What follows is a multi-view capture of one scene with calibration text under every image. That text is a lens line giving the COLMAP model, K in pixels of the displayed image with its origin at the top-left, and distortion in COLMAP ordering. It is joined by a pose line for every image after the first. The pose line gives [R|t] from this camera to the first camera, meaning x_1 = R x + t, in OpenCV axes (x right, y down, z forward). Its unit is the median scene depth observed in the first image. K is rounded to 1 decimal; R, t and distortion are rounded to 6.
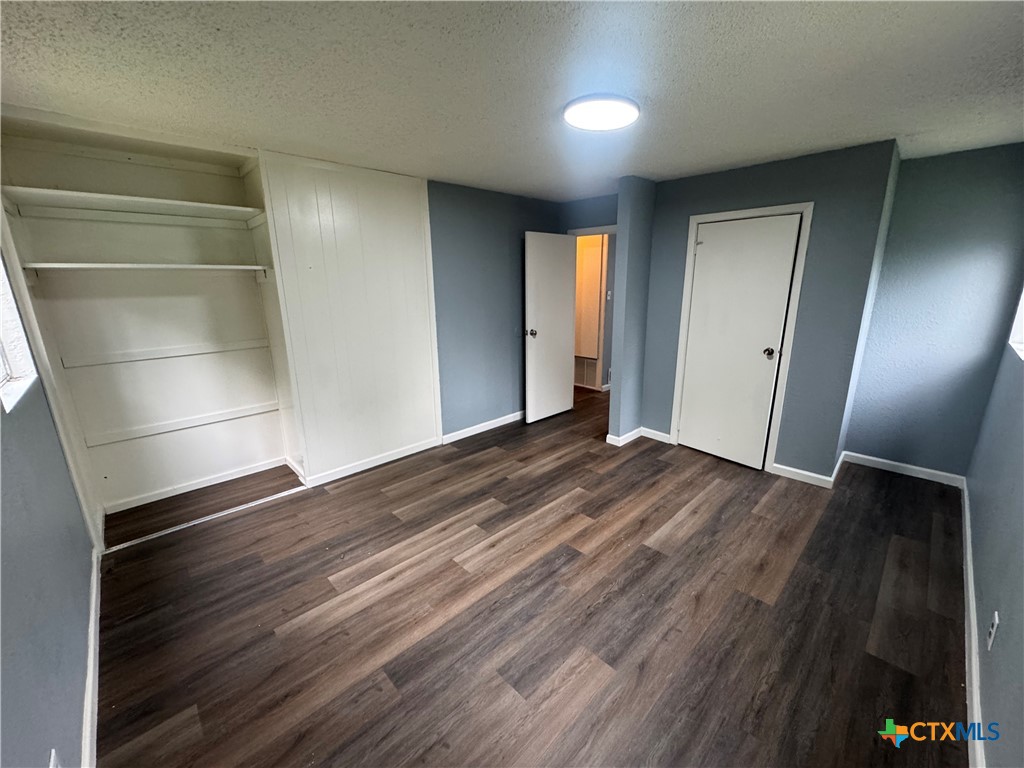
lens RADIAL K [[412.7, 0, 511.2], [0, 412.7, 384.4], [0, 0, 1]] dist [-0.001530, -0.000089]
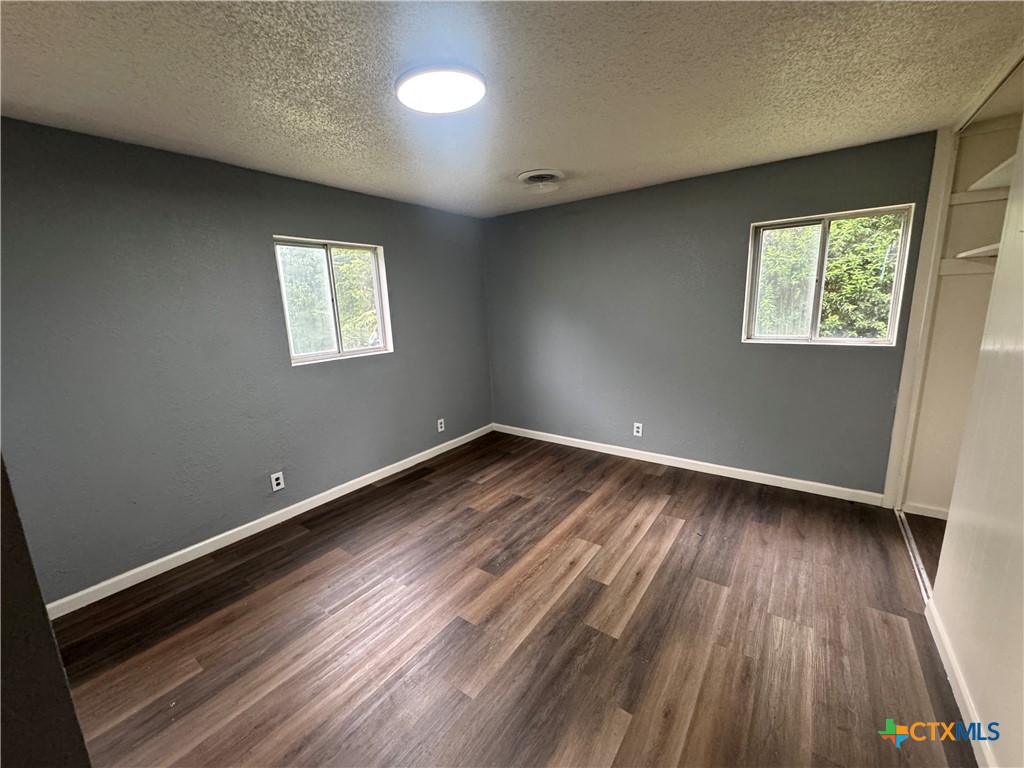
lens RADIAL K [[412.7, 0, 509.0], [0, 412.7, 384.8], [0, 0, 1]] dist [-0.001530, -0.000089]
pose [[-0.984463, 0.079206, -0.156712, 0.230331], [0.004647, 0.903921, 0.427675, -0.415695], [0.175530, 0.420302, -0.890245, 1.756826]]
